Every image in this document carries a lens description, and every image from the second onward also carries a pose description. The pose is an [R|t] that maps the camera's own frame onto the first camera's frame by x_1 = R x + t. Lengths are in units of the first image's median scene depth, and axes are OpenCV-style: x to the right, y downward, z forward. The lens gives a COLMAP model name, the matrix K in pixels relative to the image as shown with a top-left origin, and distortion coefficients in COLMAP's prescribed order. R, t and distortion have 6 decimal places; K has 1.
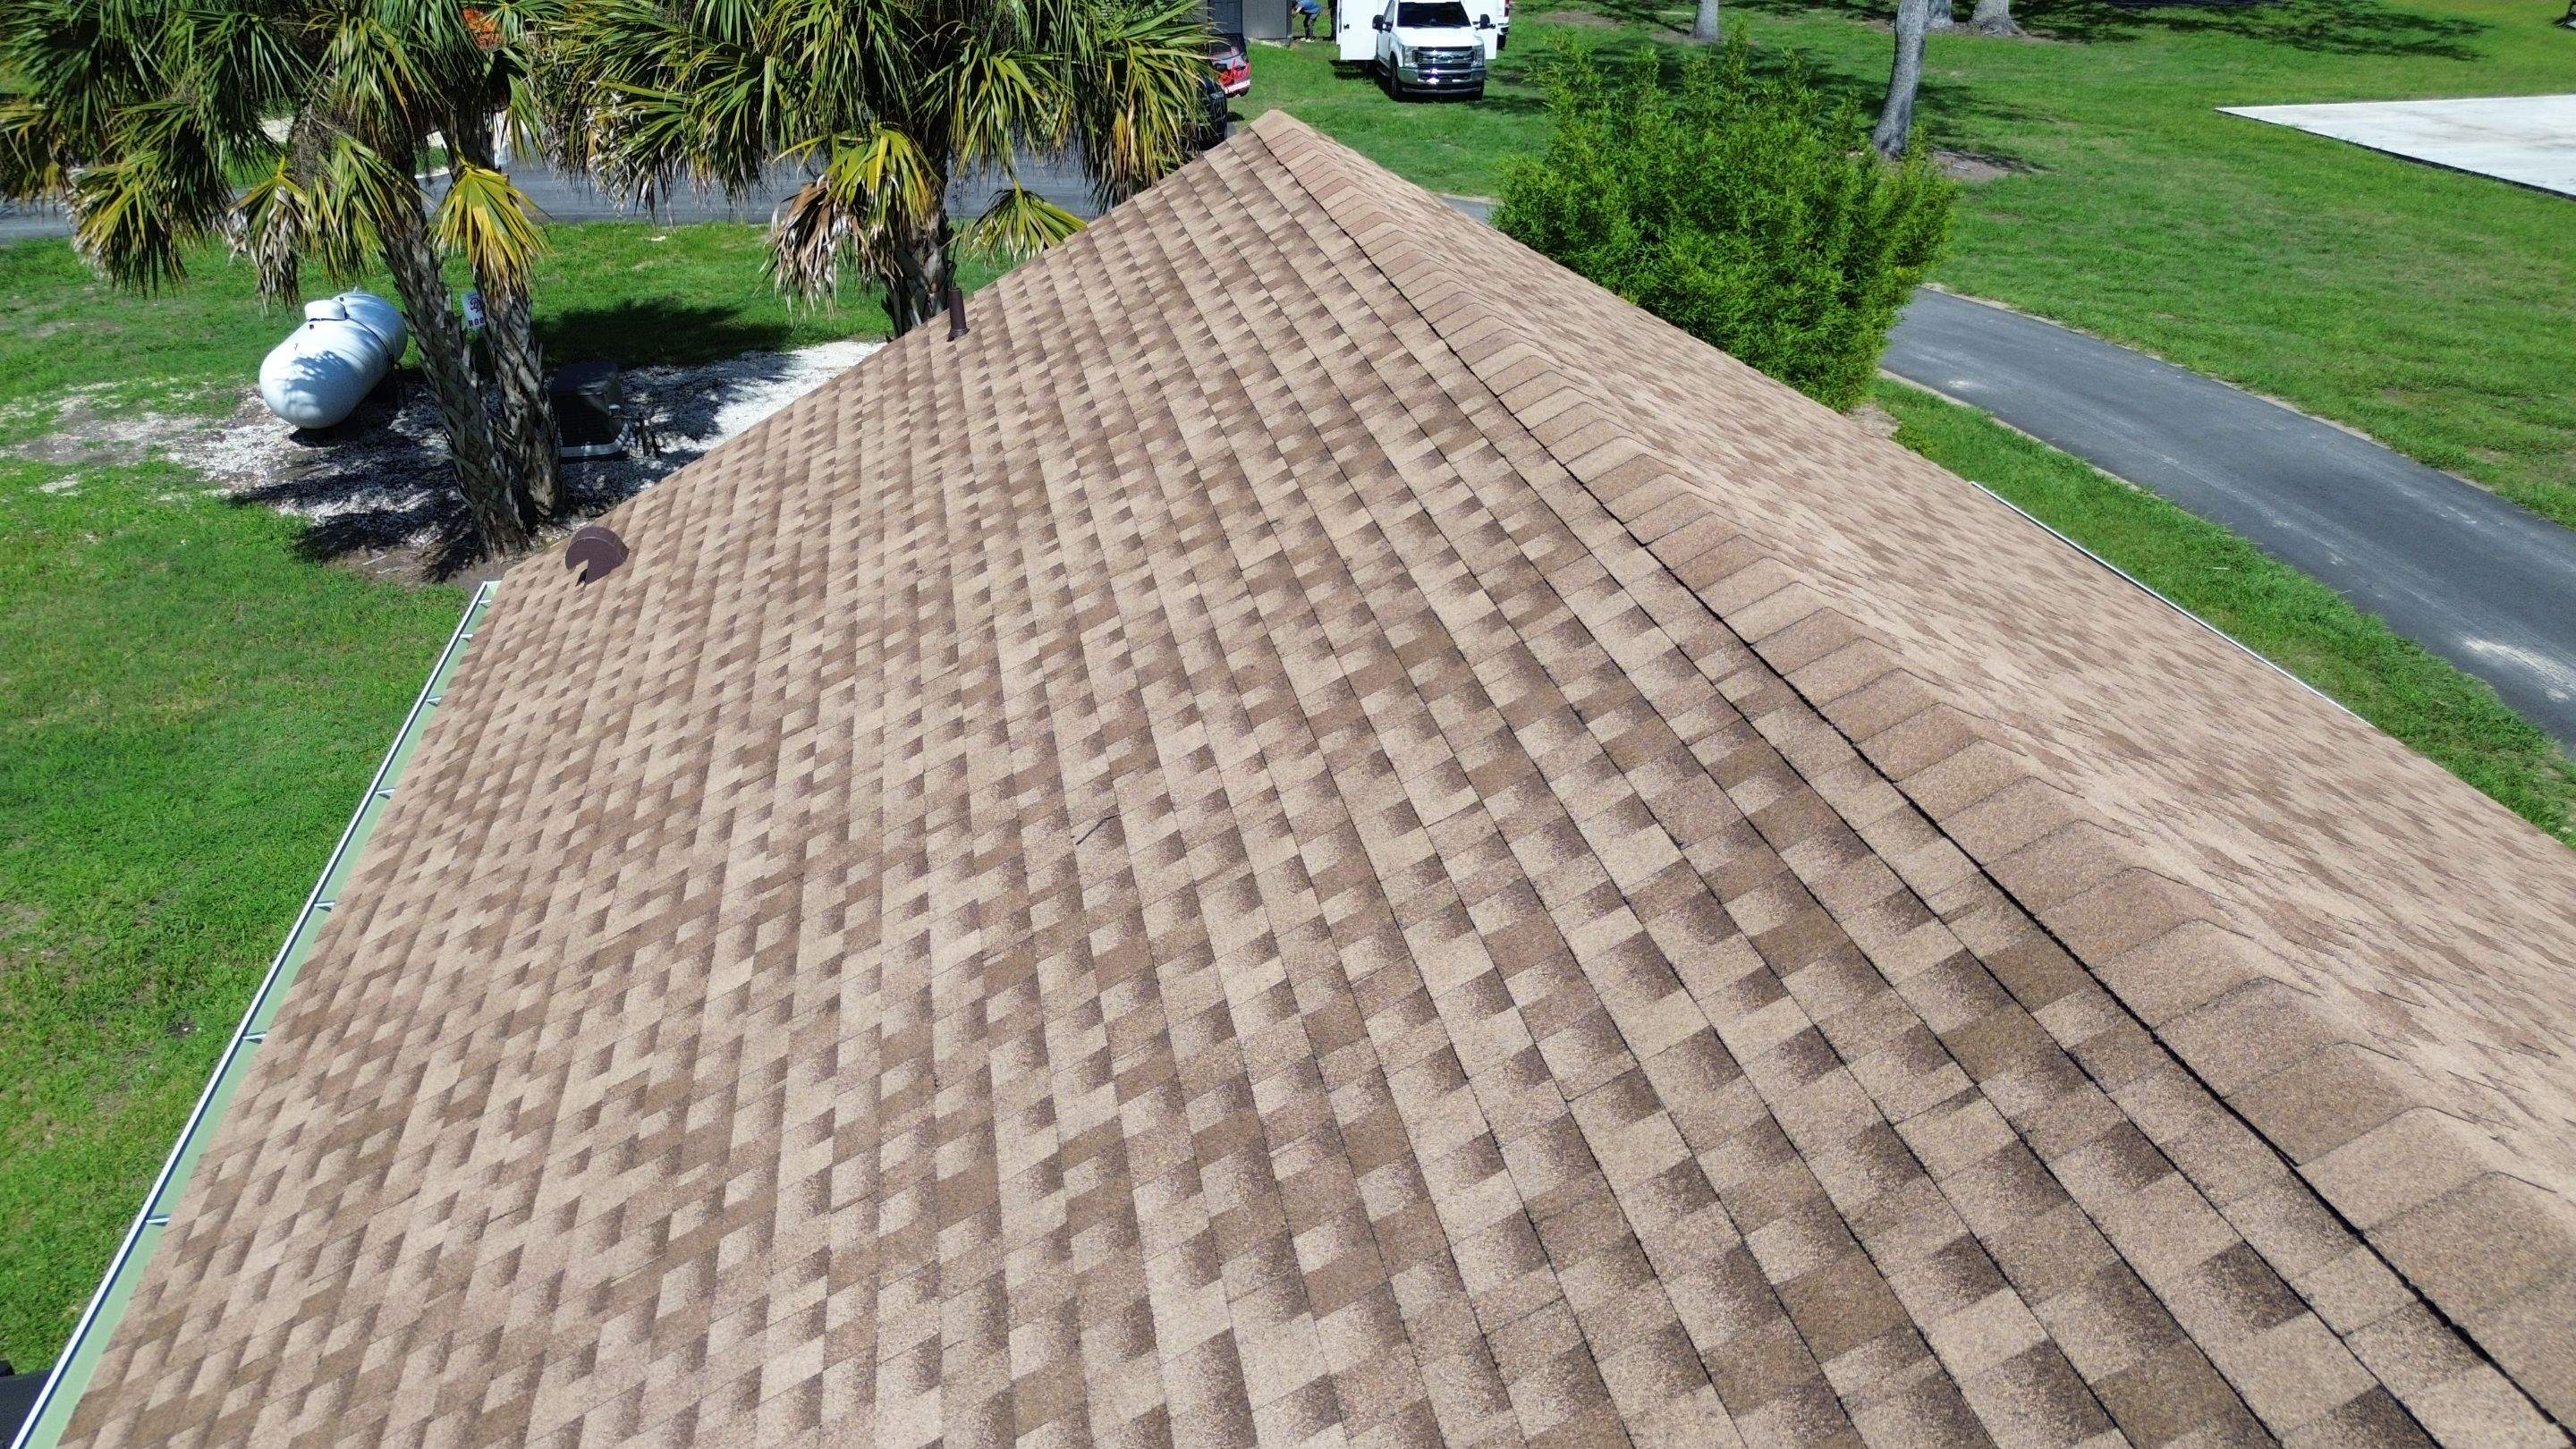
lens RADIAL K [[1822.7, 0, 1294.0], [0, 1822.7, 739.6], [0, 0, 1]] dist [0.067201, -0.056851]
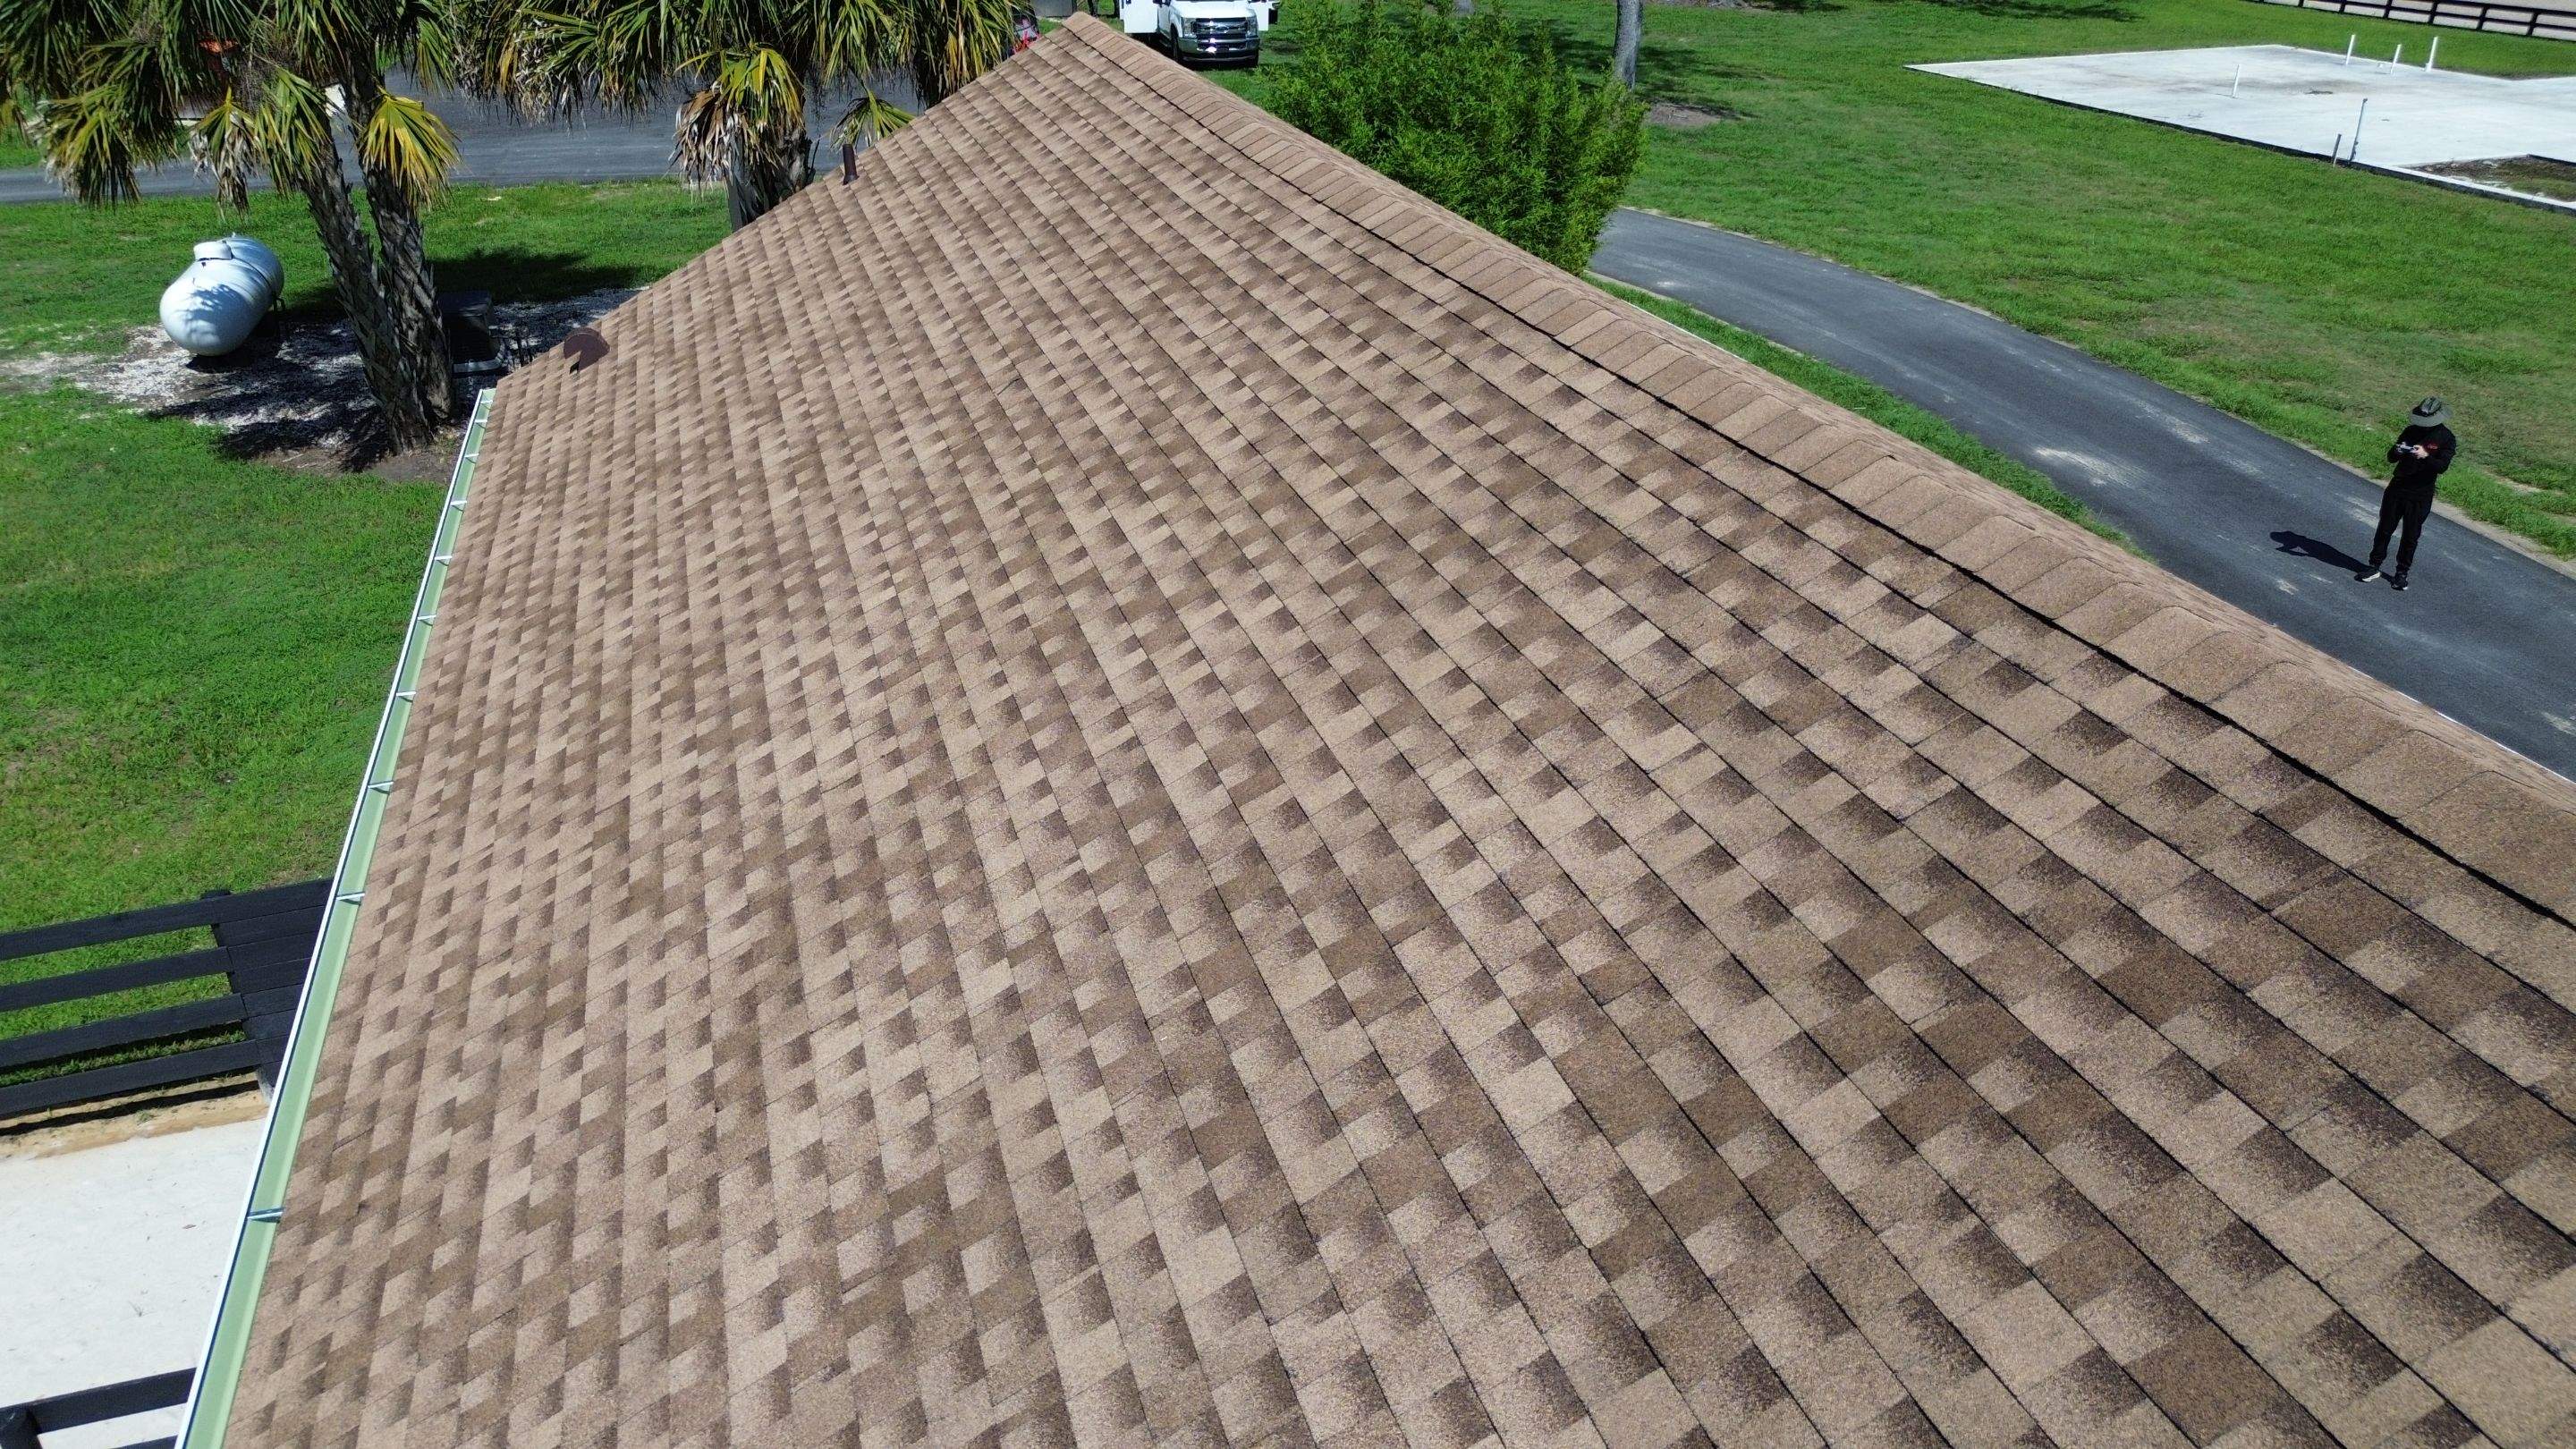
lens RADIAL K [[1822.7, 0, 1292.1], [0, 1822.7, 737.2], [0, 0, 1]] dist [0.067201, -0.056851]
pose [[0.993923, -0.052543, 0.096732, -0.010244], [0.052446, 0.998617, 0.003551, 0.132372], [-0.096785, 0.001544, 0.995304, -0.244347]]
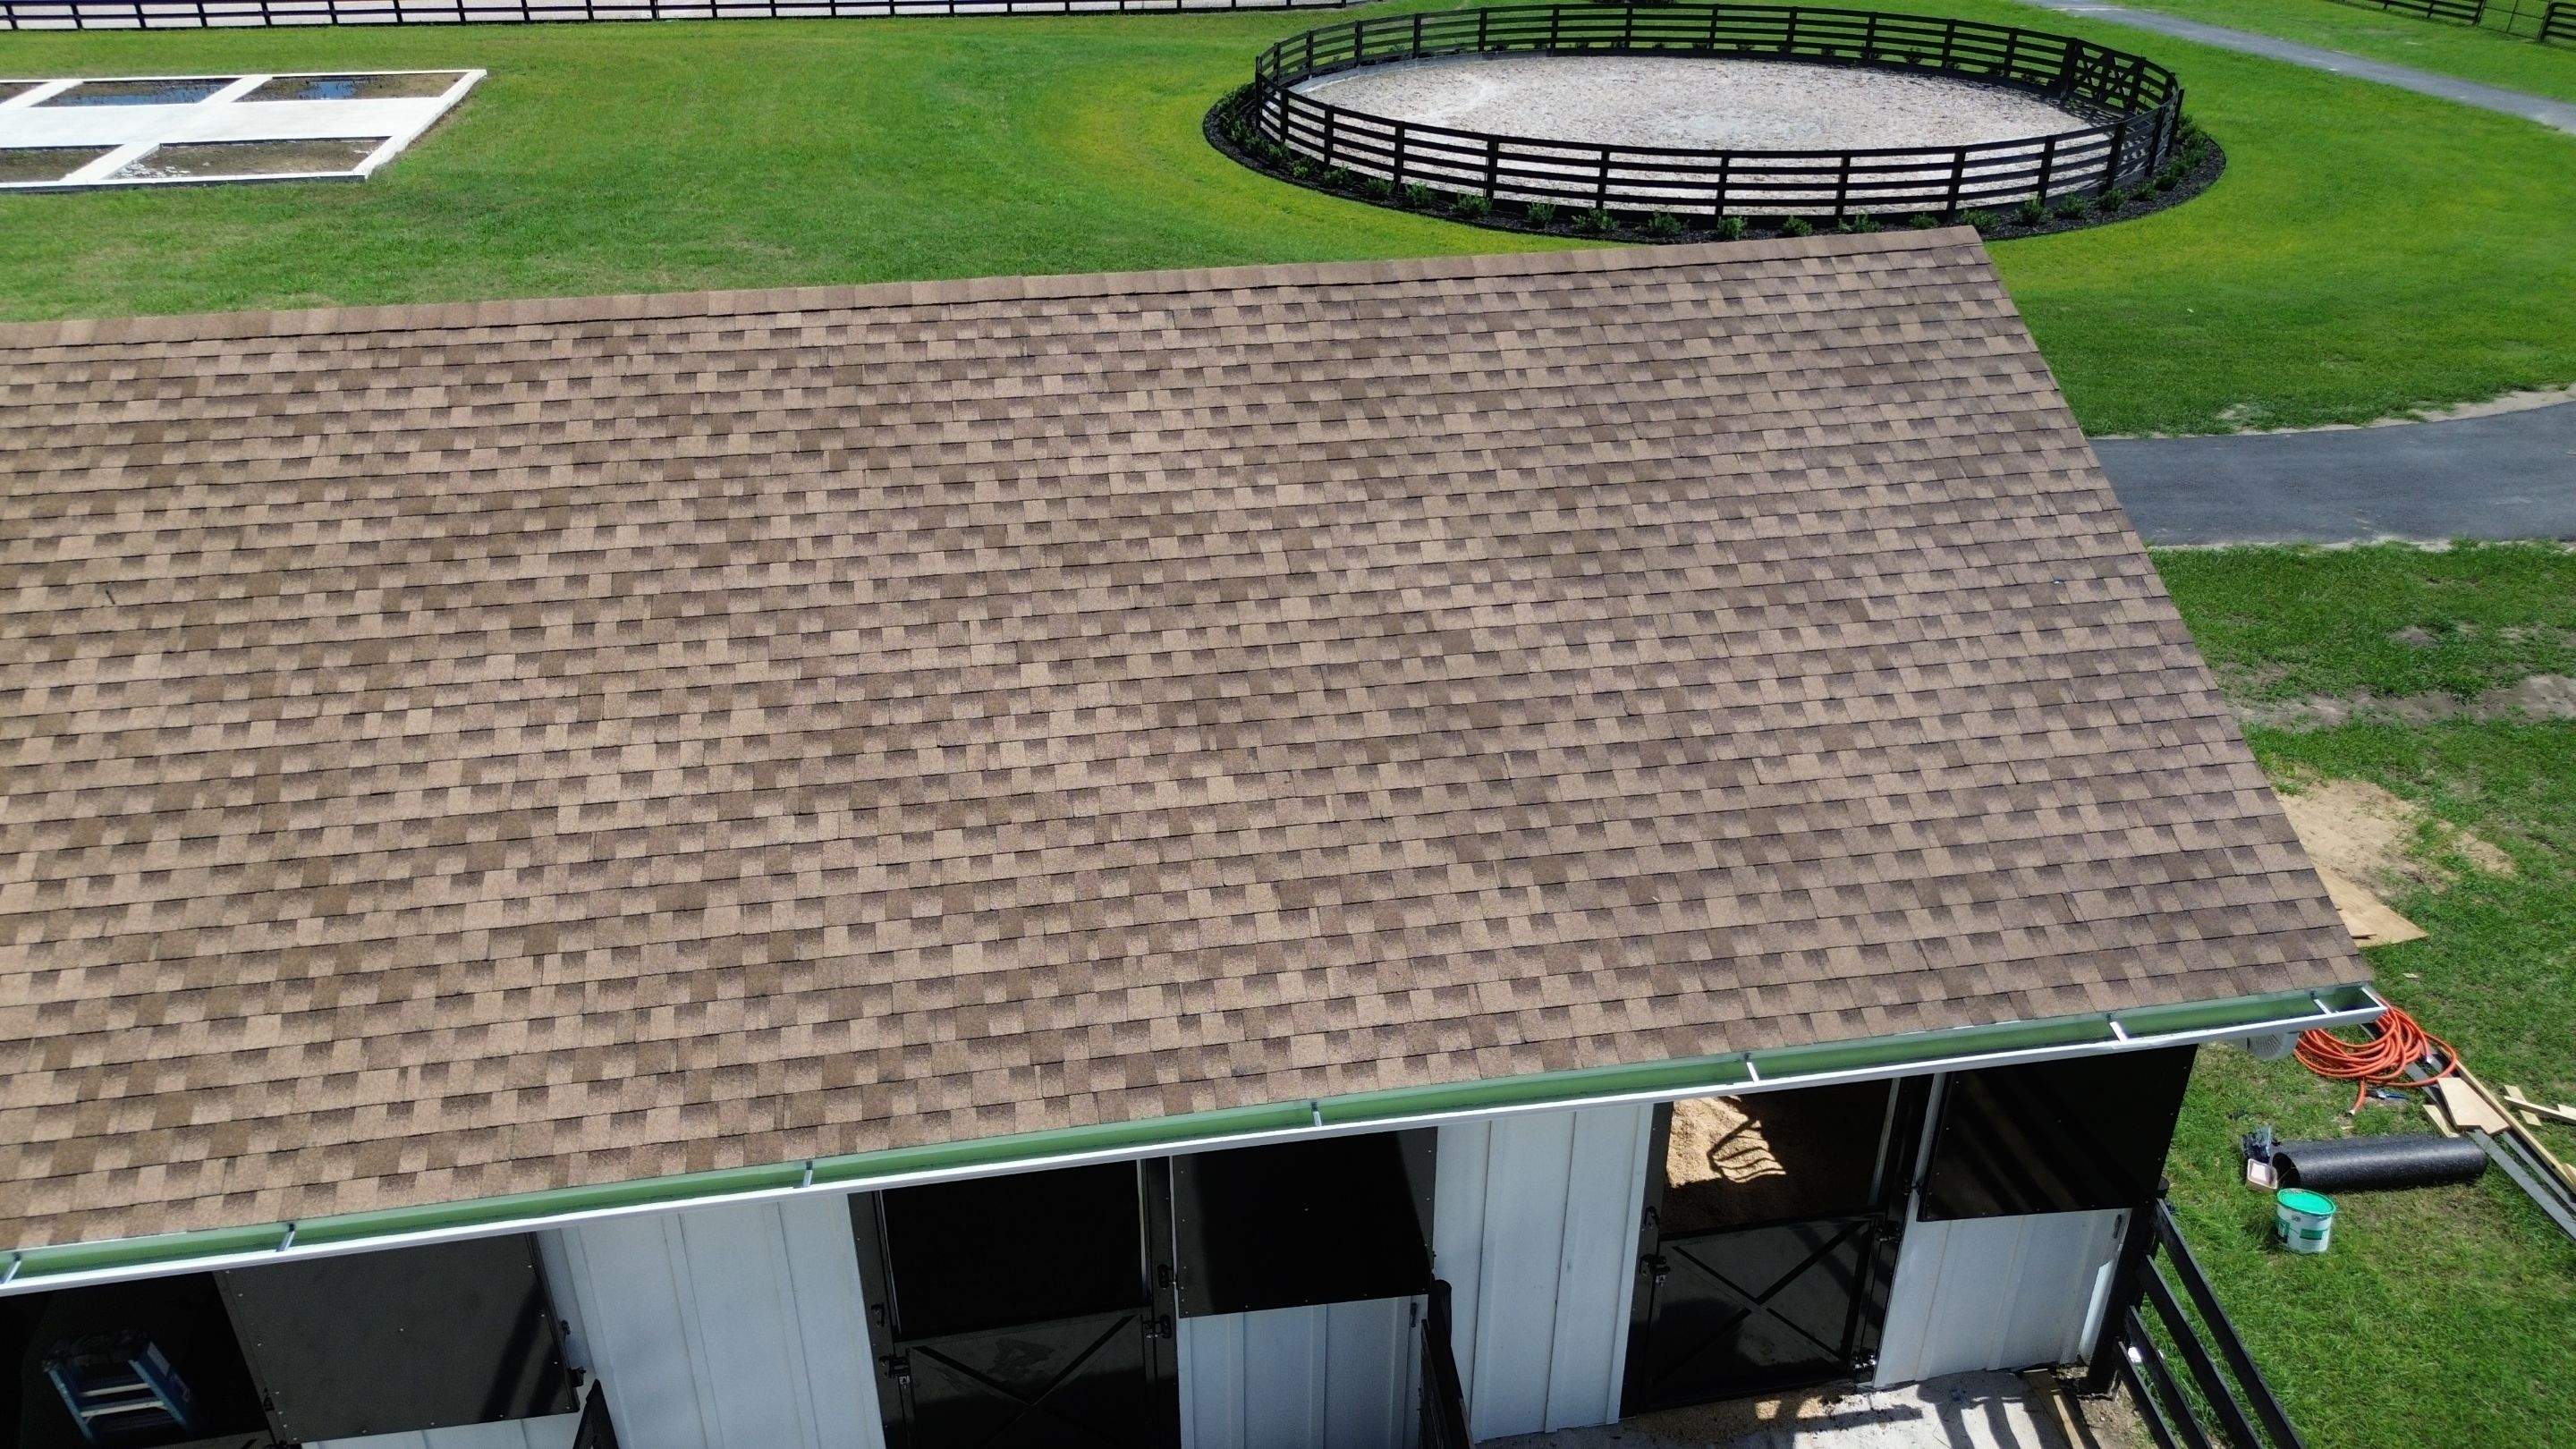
lens RADIAL K [[1822.7, 0, 1291.9], [0, 1822.7, 719.1], [0, 0, 1]] dist [0.067201, -0.056851]
pose [[0.025015, -0.481685, 0.875987, -0.573841], [0.456867, 0.784909, 0.418557, -0.027520], [-0.889183, 0.389740, 0.239700, -0.118823]]
